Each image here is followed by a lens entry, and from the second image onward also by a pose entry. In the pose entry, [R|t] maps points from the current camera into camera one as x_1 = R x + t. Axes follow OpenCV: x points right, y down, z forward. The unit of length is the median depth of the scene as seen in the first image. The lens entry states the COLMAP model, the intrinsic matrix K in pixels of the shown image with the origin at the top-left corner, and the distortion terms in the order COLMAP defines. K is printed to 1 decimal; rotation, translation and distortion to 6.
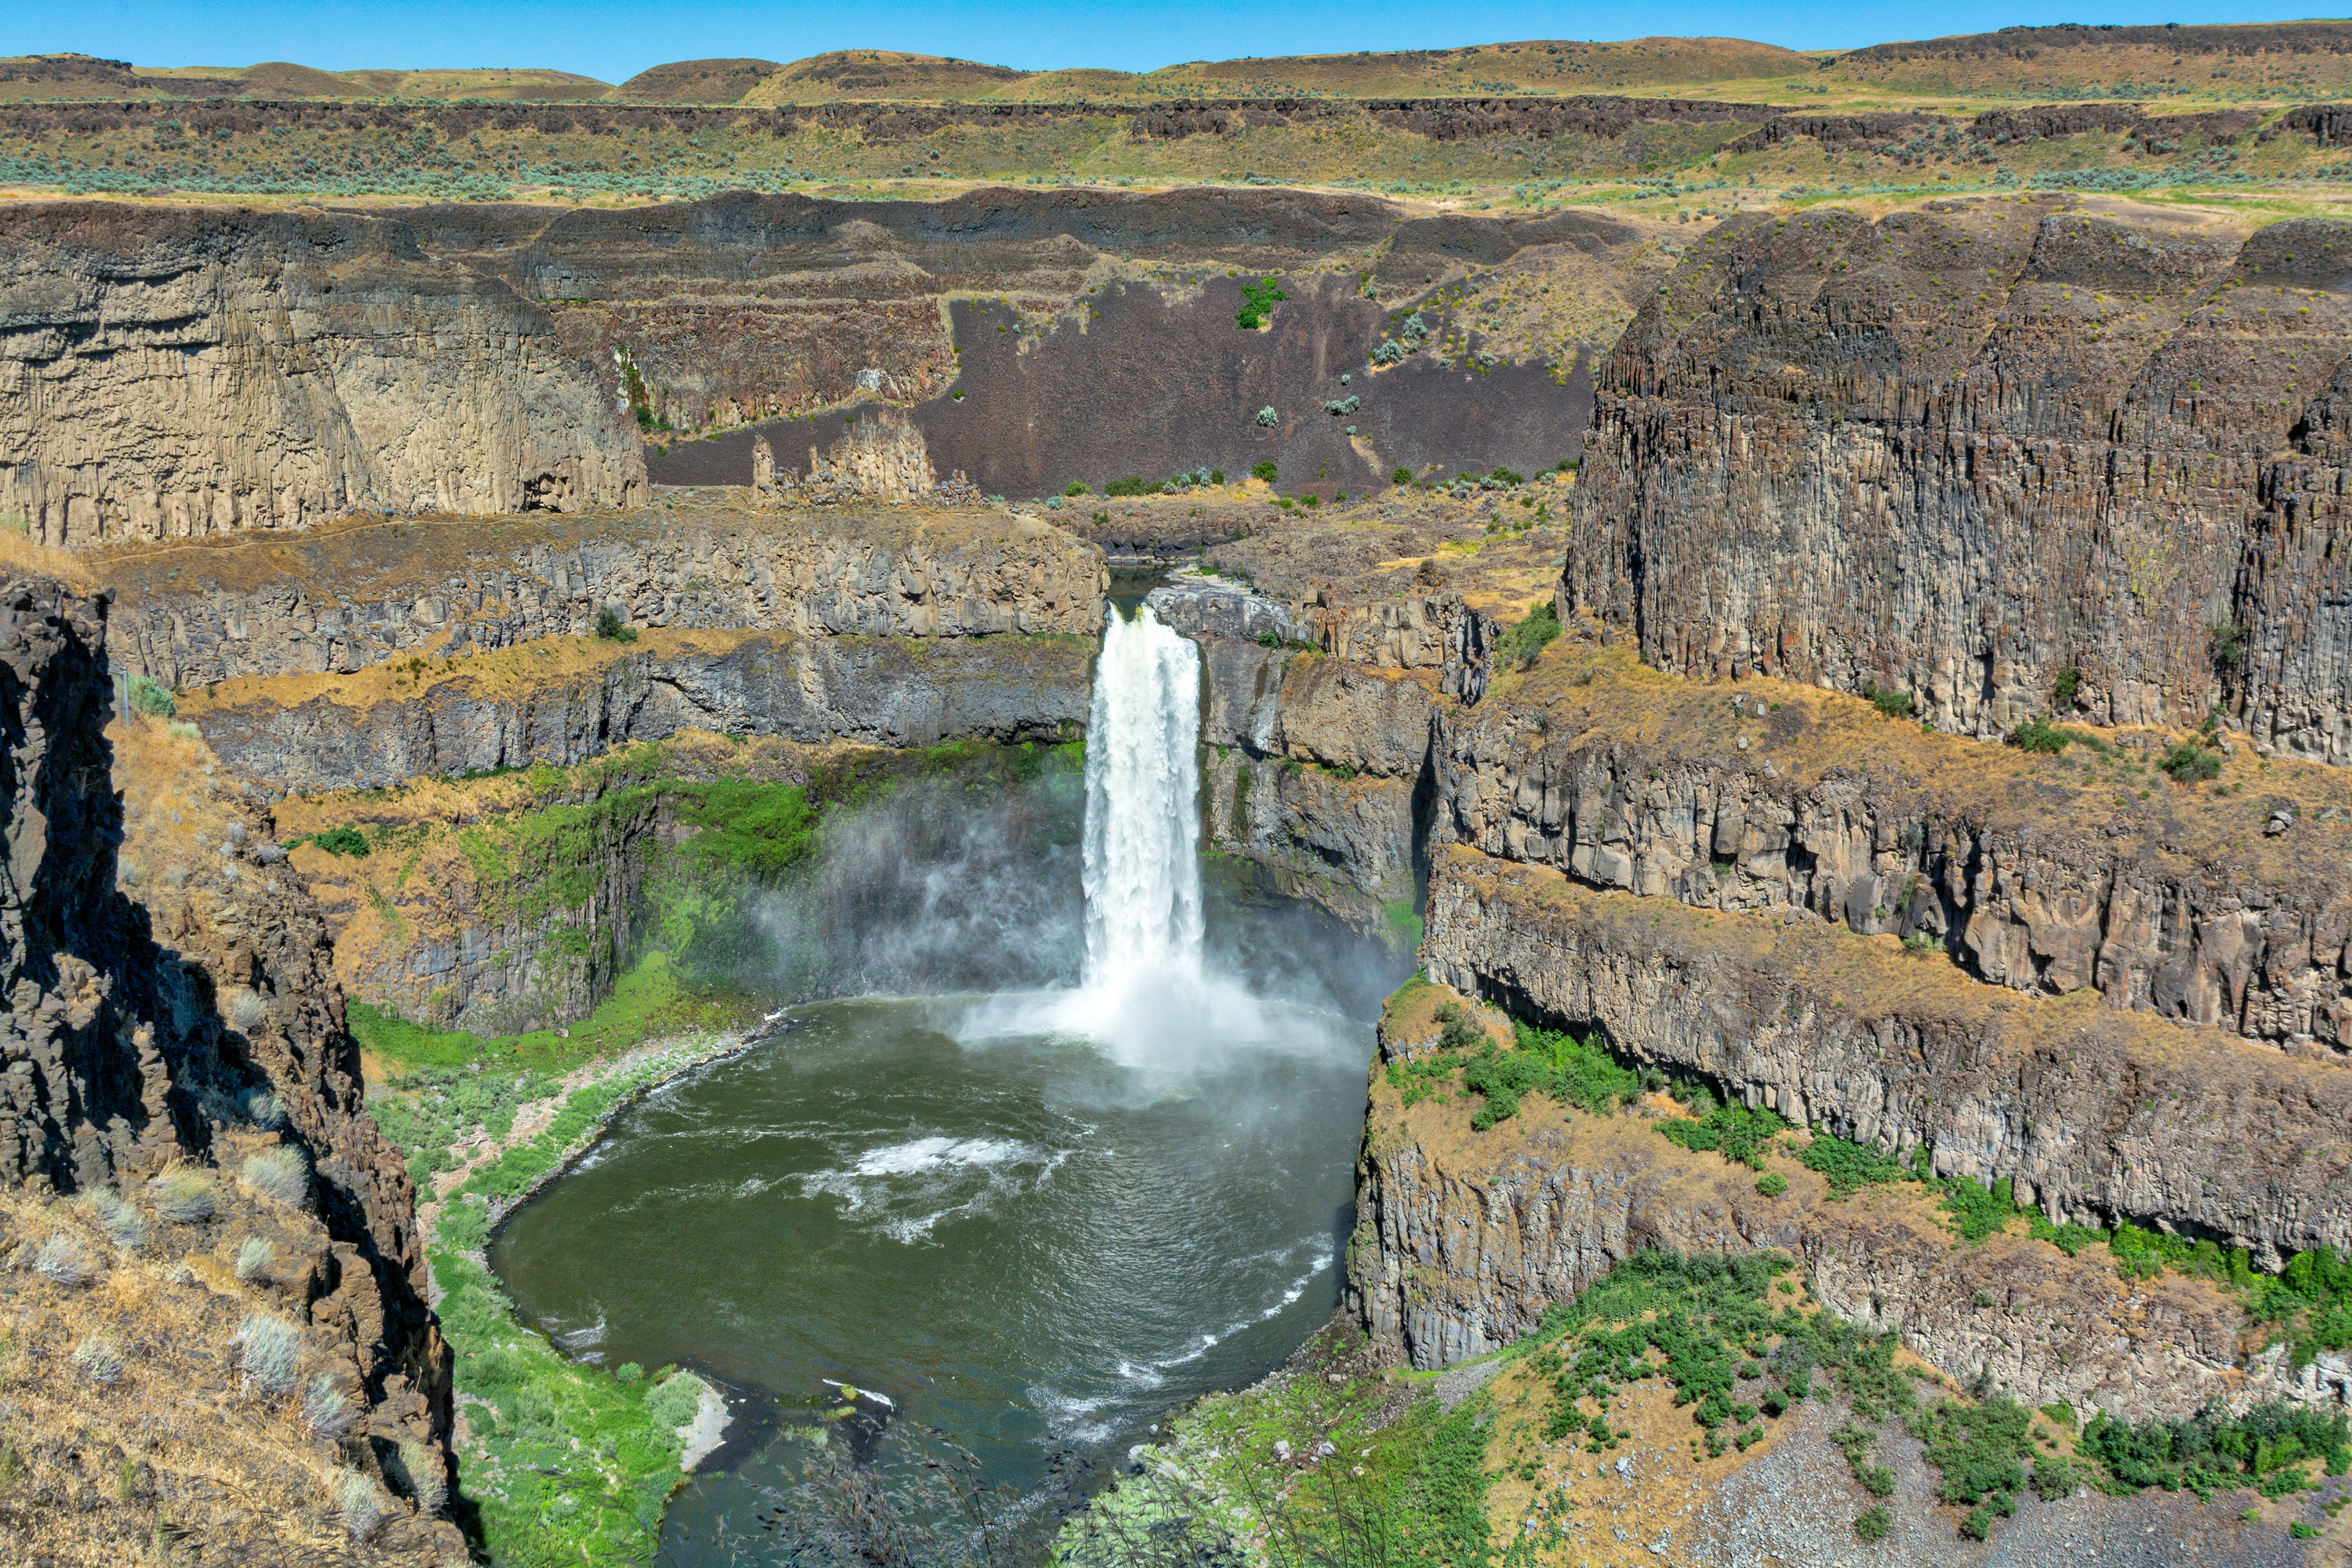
lens RADIAL K [[2468.2, 0, 1172.1], [0, 2468.2, 774.1], [0, 0, 1]] dist [0.031036, 0.000000]
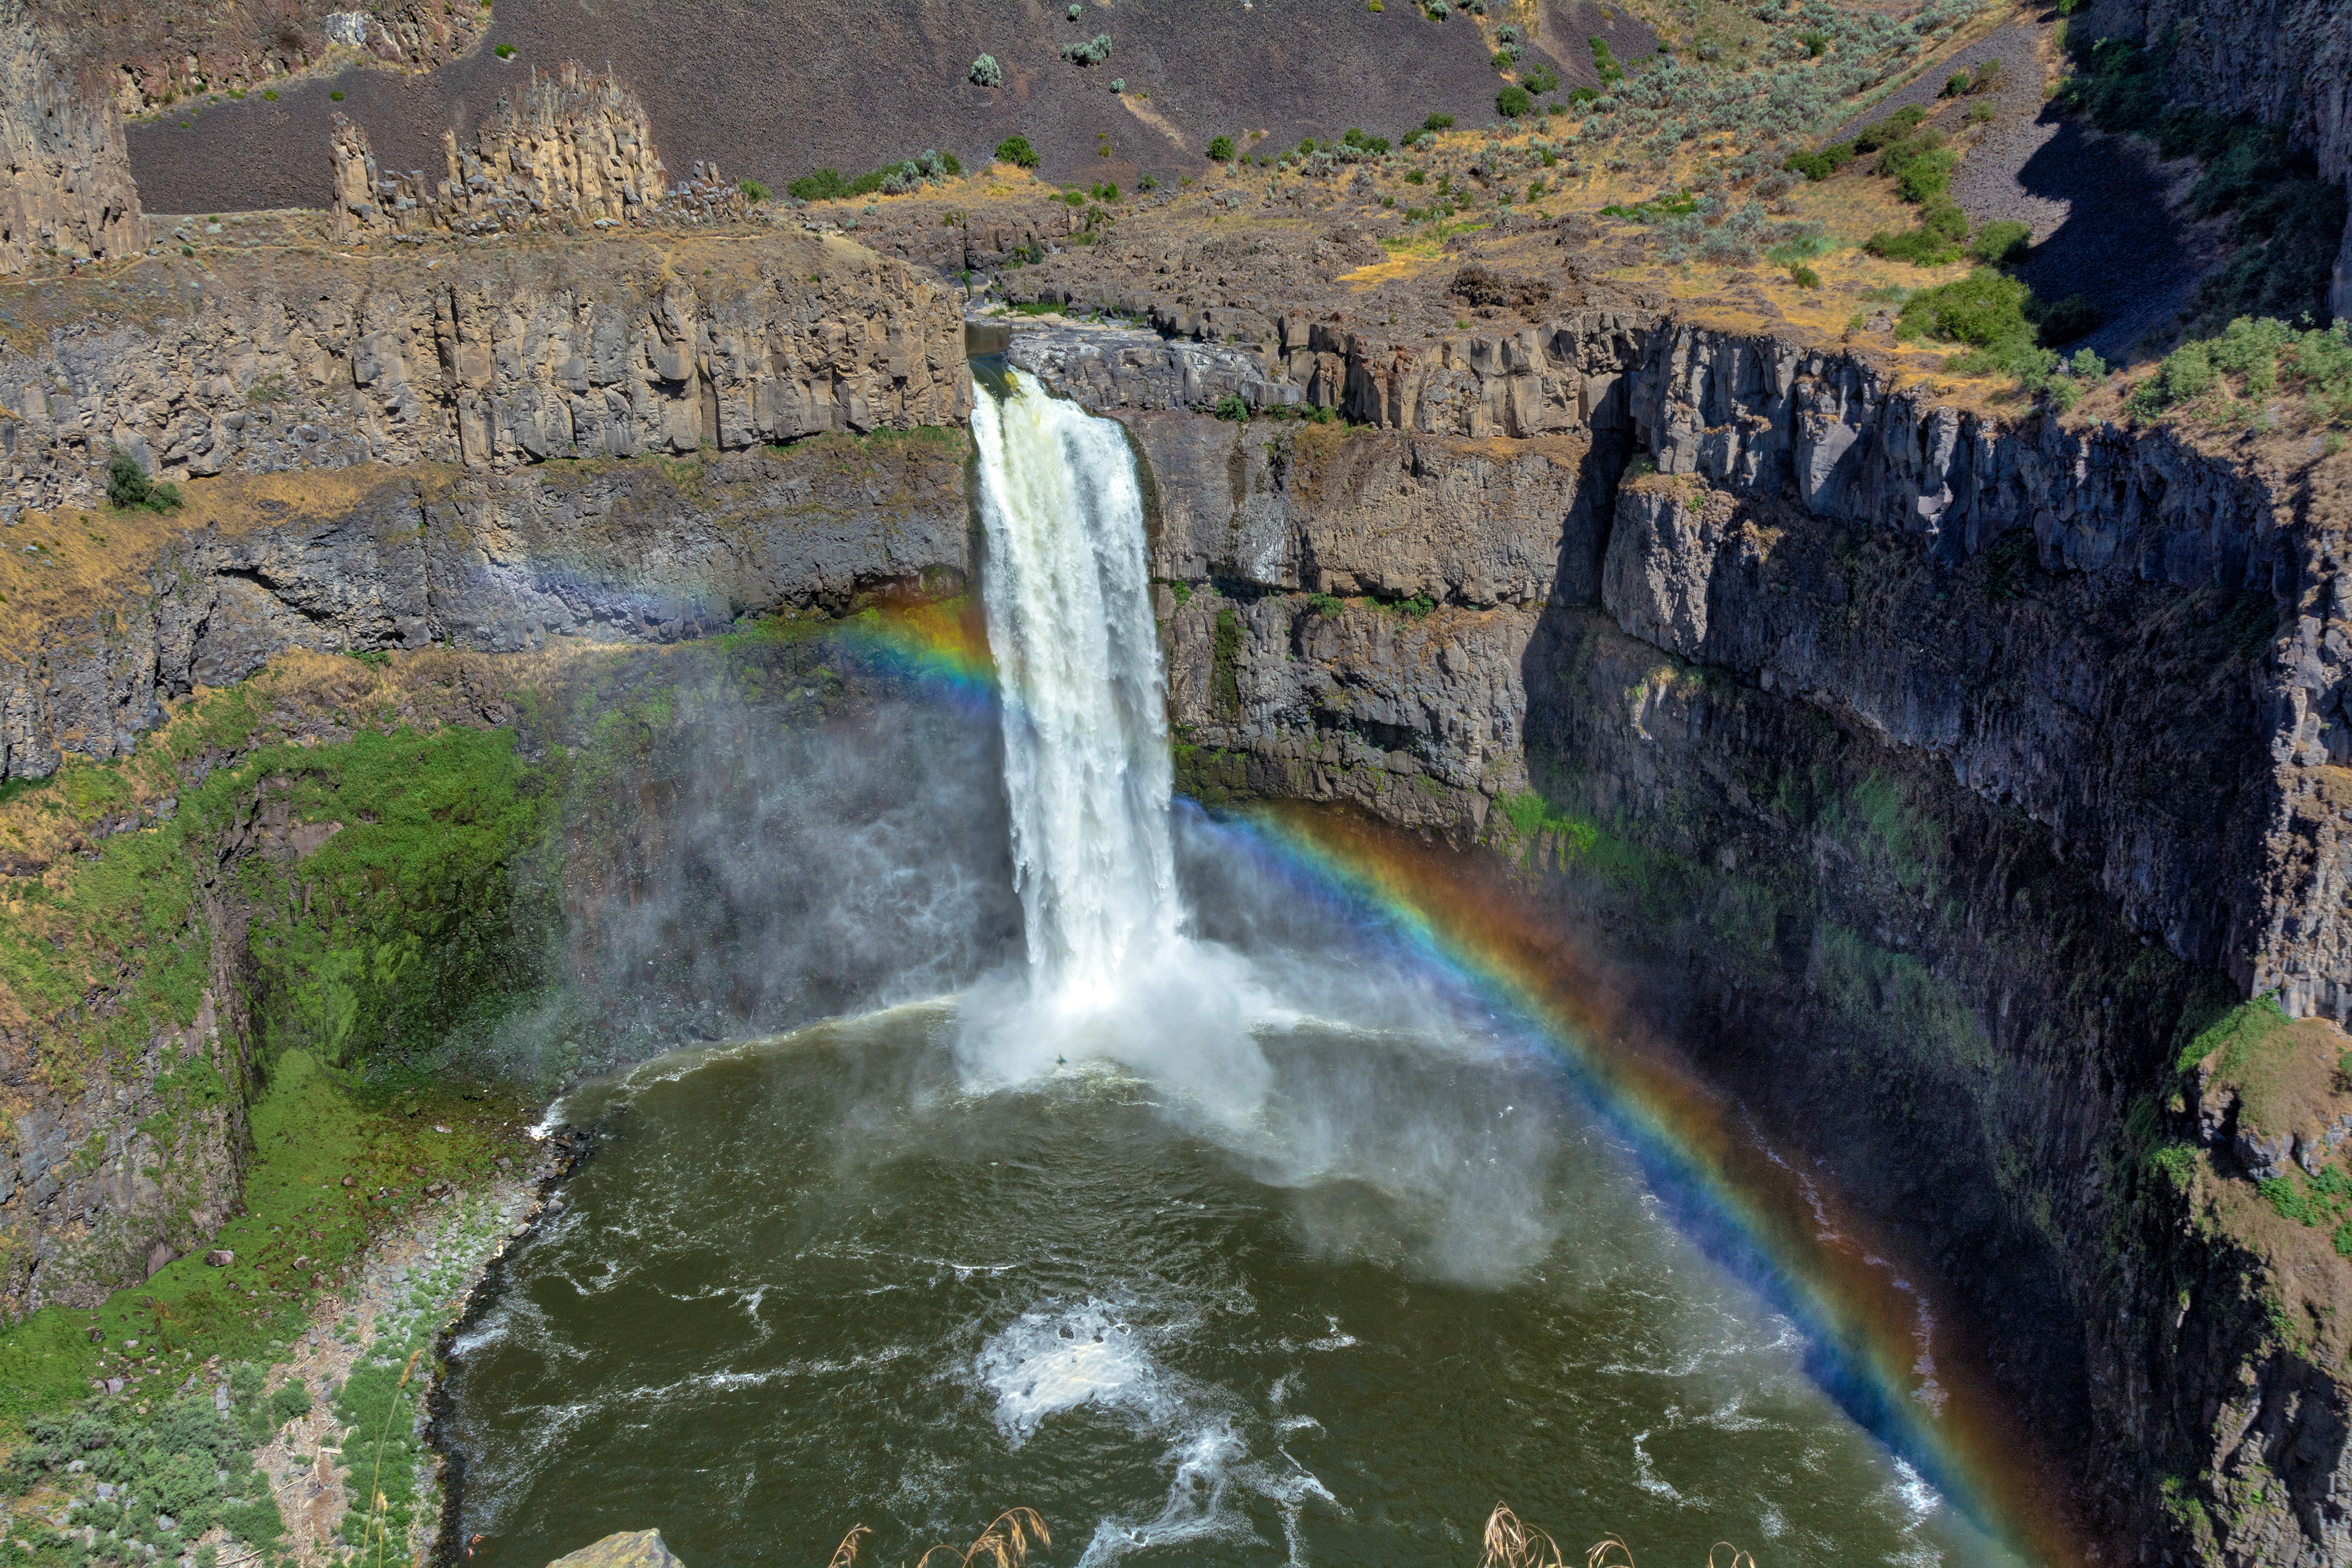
lens RADIAL K [[2468.2, 0, 1178.9], [0, 2468.2, 792.5], [0, 0, 1]] dist [0.031036, 0.000000]
pose [[0.919825, -0.140637, 0.366255, -0.222460], [0.095798, 0.985796, 0.137943, -0.045968], [-0.380452, -0.091797, 0.920233, 0.404788]]
